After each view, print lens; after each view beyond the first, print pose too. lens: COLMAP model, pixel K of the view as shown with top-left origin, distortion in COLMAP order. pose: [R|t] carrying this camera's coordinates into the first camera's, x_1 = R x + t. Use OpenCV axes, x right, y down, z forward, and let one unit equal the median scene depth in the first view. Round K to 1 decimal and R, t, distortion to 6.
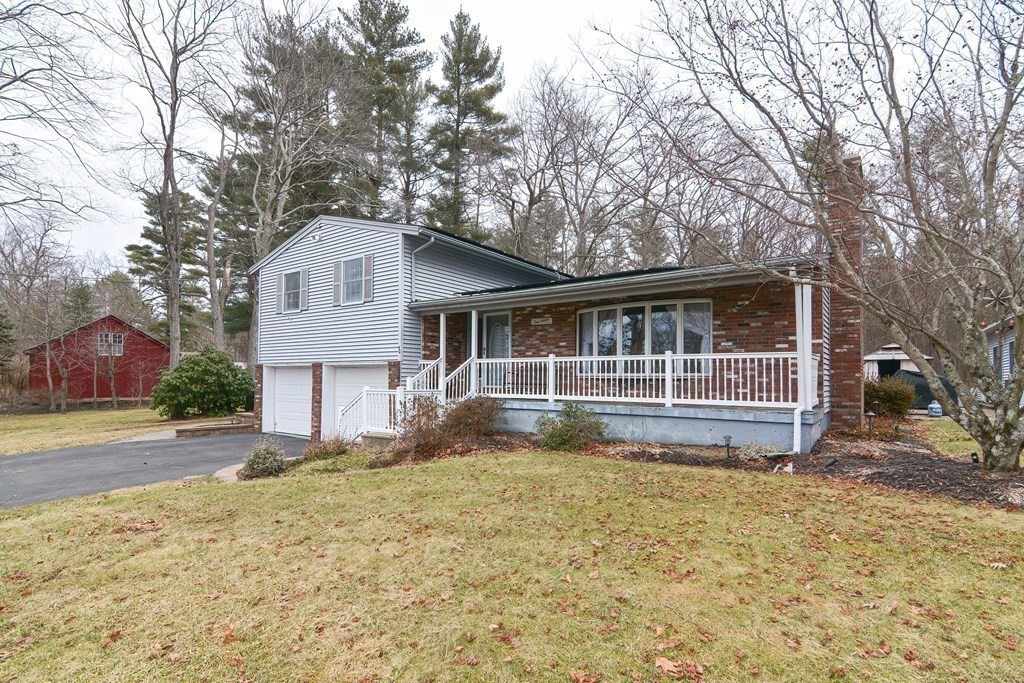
lens RADIAL K [[499.2, 0, 507.3], [0, 499.2, 359.8], [0, 0, 1]] dist [0.002668, -0.012095]
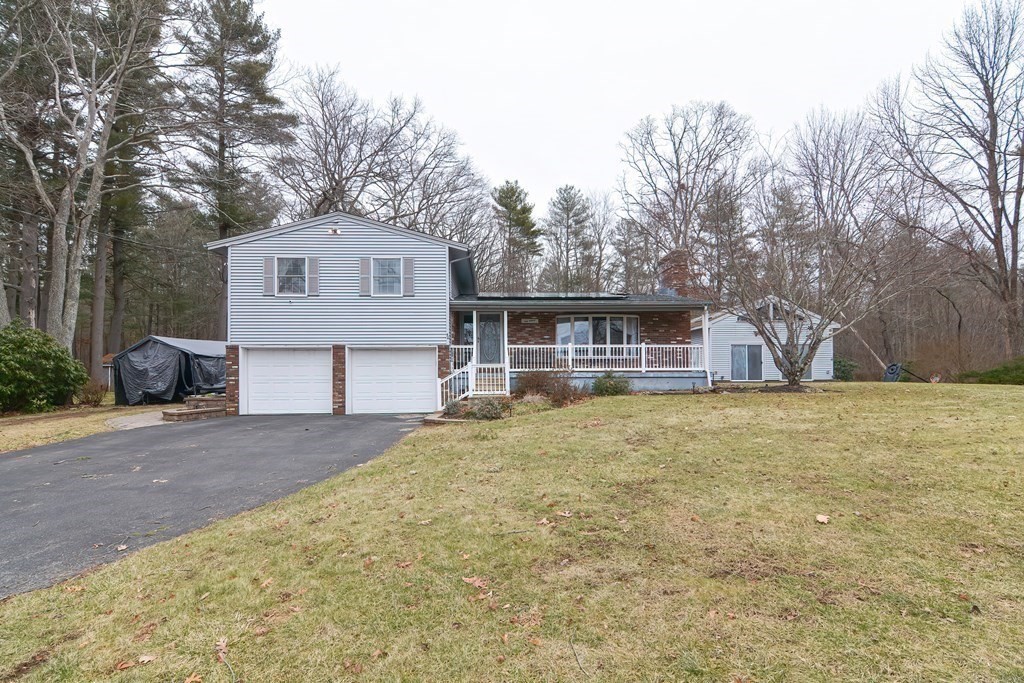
lens RADIAL K [[457.2, 0, 511.0], [0, 457.2, 364.9], [0, 0, 1]] dist [0.001211, 0.000058]
pose [[0.787749, -0.003273, 0.615988, -0.812513], [-0.015086, 0.999583, 0.024605, 0.021852], [-0.615812, -0.028675, 0.787371, -0.043186]]
